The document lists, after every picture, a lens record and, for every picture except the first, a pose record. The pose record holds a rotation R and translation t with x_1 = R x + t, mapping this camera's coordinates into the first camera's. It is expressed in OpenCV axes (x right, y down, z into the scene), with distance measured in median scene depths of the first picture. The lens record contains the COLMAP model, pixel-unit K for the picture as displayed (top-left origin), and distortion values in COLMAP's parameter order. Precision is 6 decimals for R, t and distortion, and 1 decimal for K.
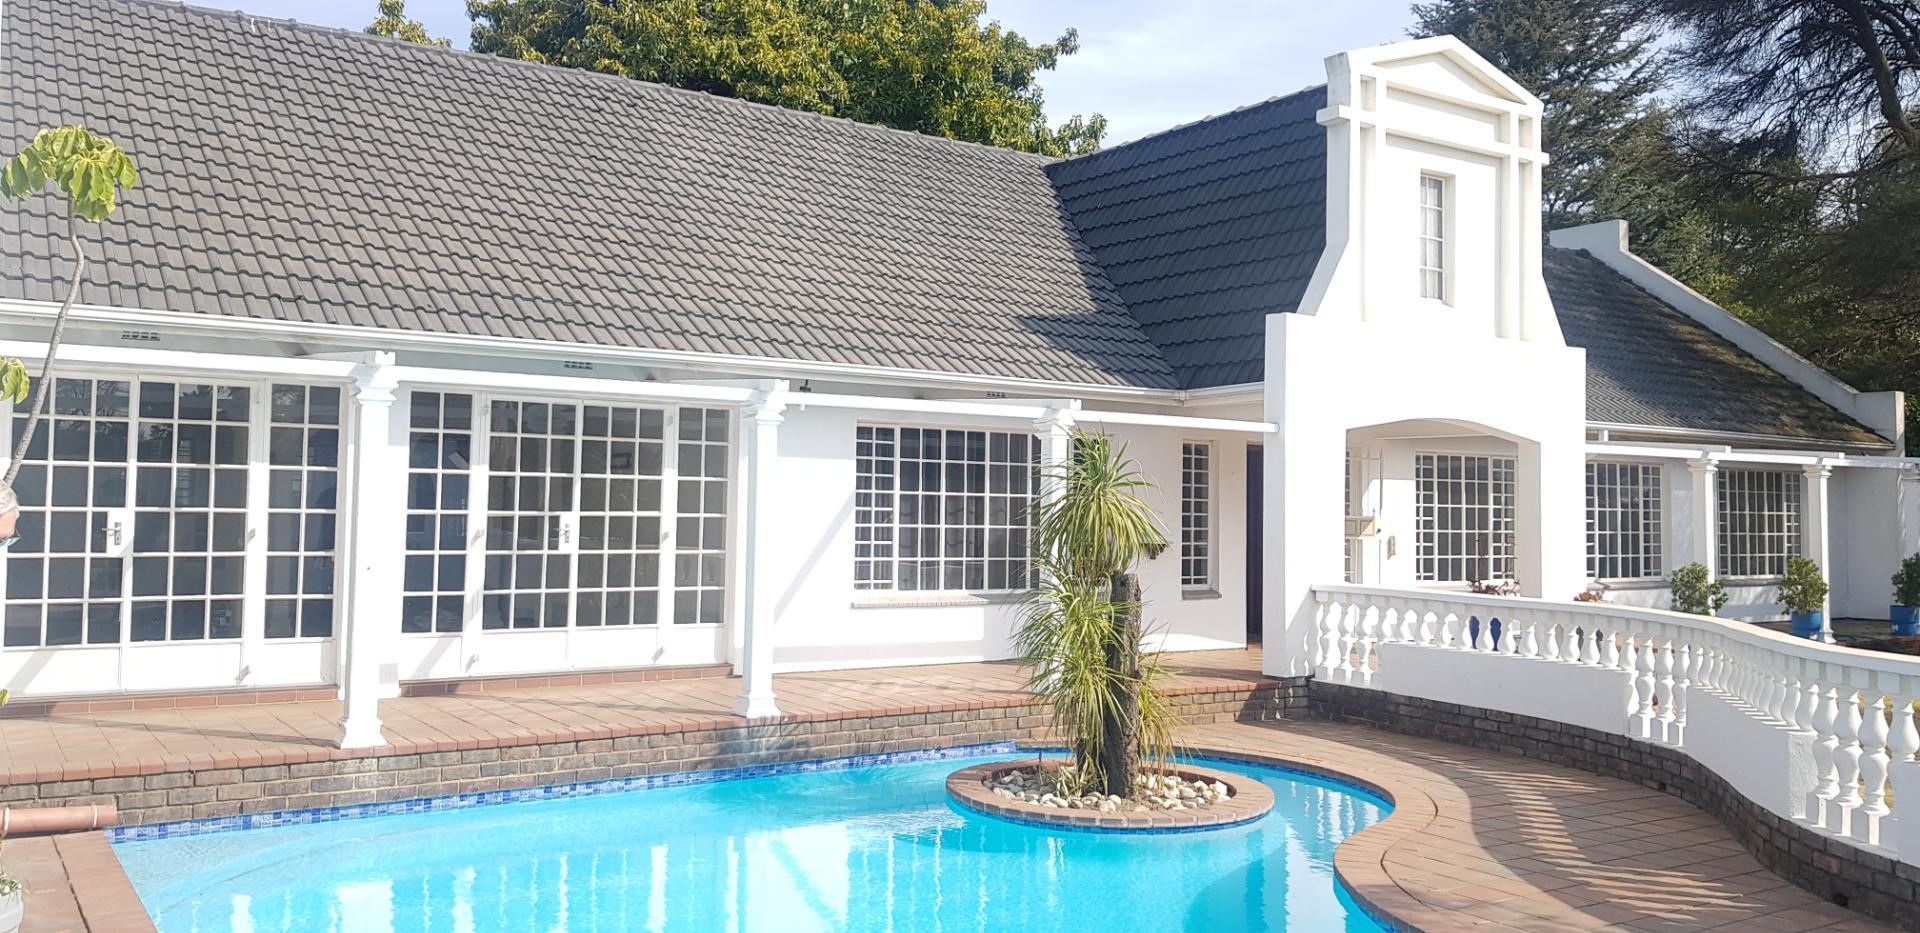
lens RADIAL K [[1481.9, 0, 944.3], [0, 1481.9, 435.4], [0, 0, 1]] dist [0.092609, -0.171549]
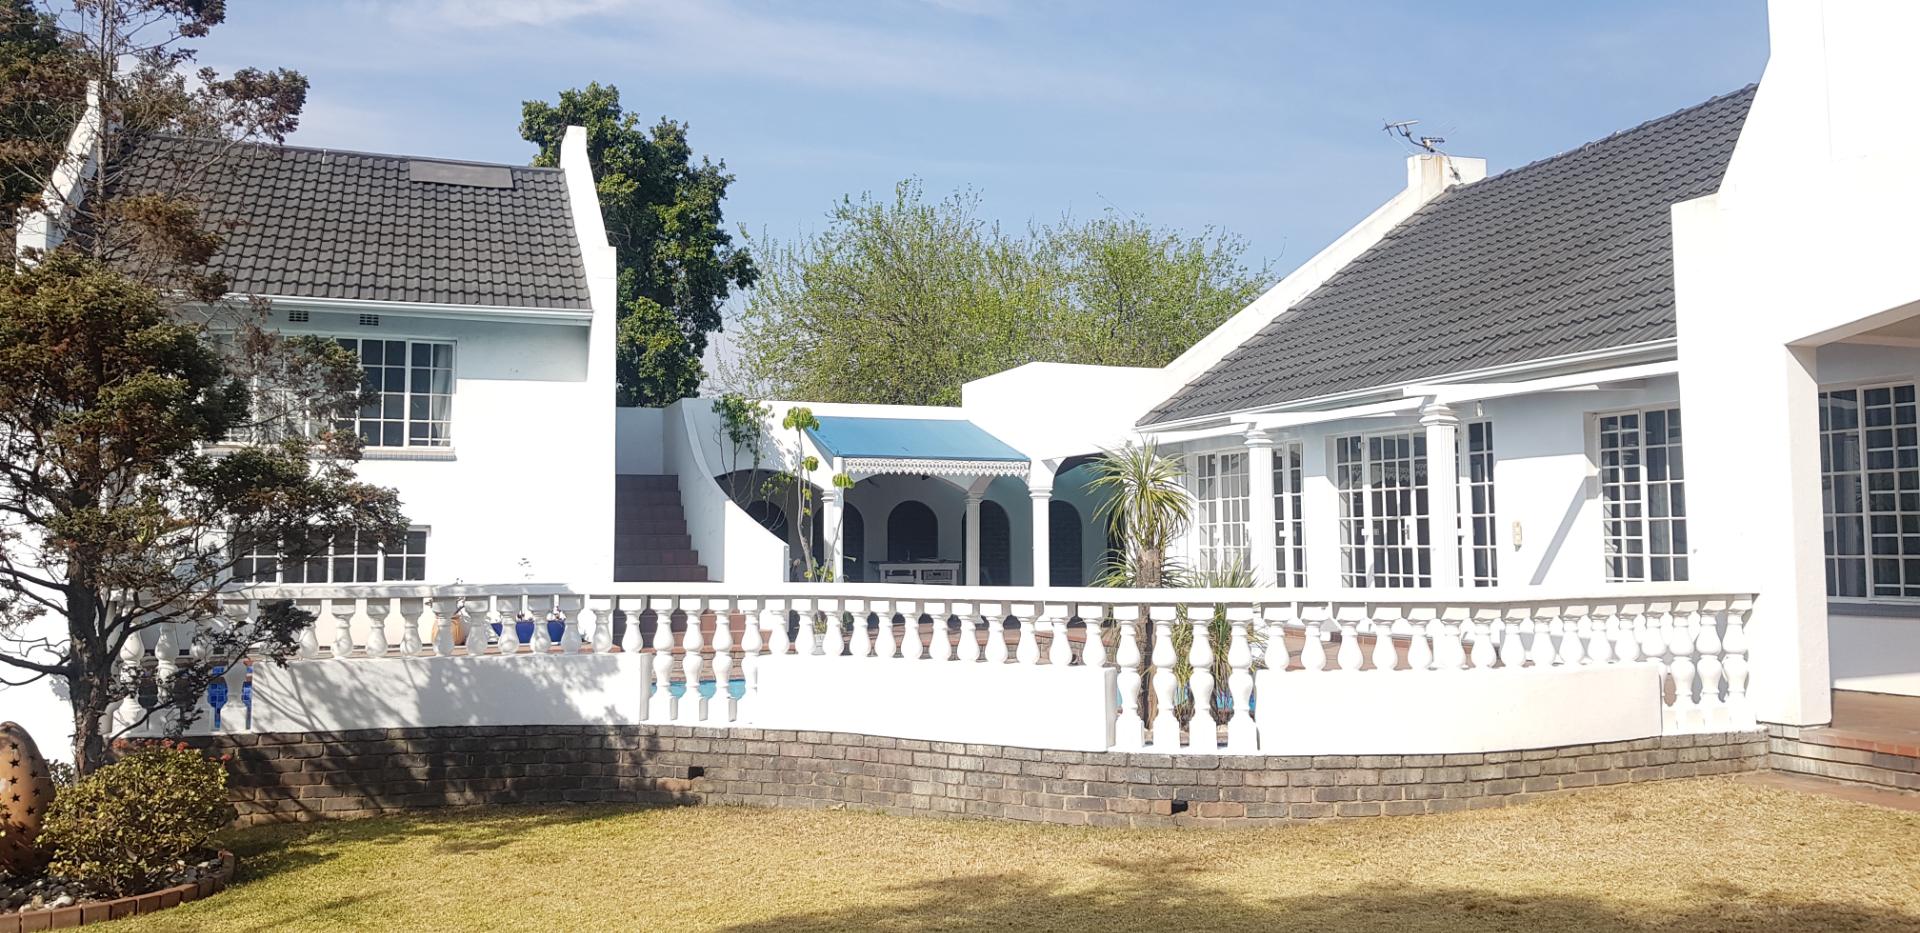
lens RADIAL K [[1396.6, 0, 960.0], [0, 1396.6, 466.5], [0, 0, 1]] dist [0.001912, -0.128143]
pose [[-0.235390, -0.053281, -0.970439, 1.060683], [0.072516, 0.994750, -0.072205, 0.069848], [0.969192, -0.087369, -0.230290, 0.922976]]
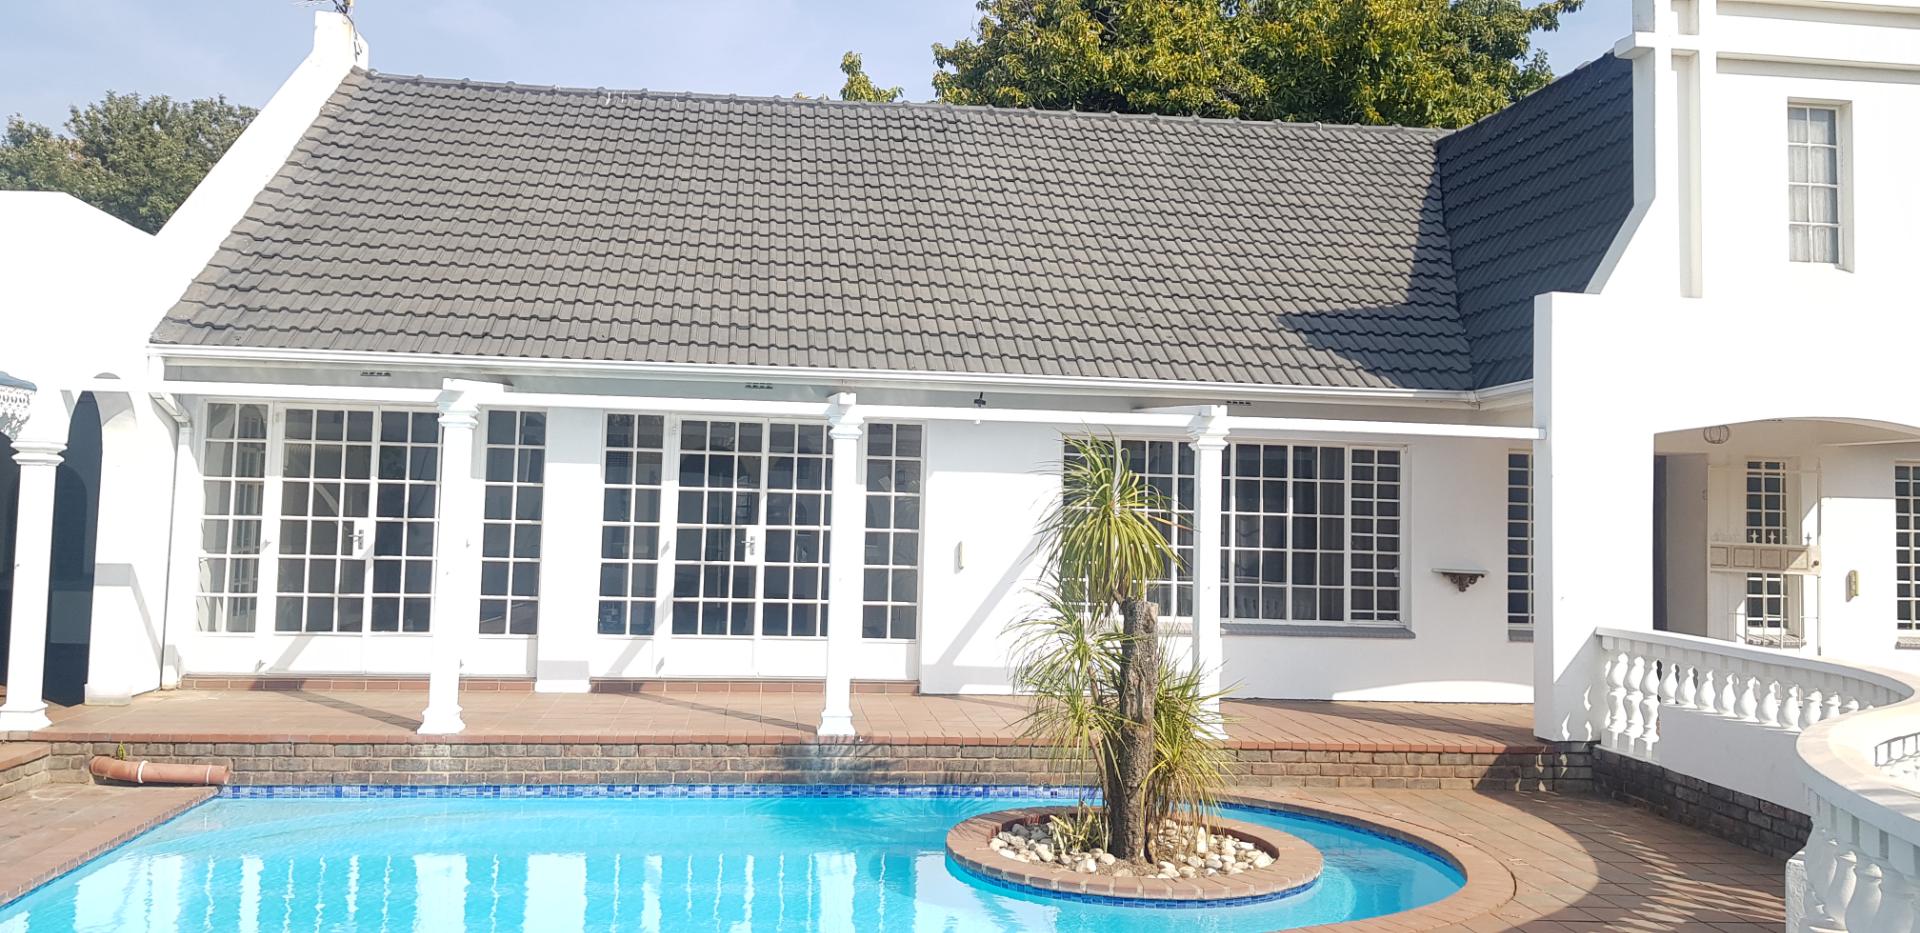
lens RADIAL K [[1482.2, 0, 938.0], [0, 1482.2, 418.9], [0, 0, 1]] dist [0.094547, -0.168837]
pose [[0.888782, -0.022834, -0.457762, 0.348224], [0.011204, 0.999542, -0.028106, 0.007423], [0.458194, 0.019851, 0.888631, 0.134129]]
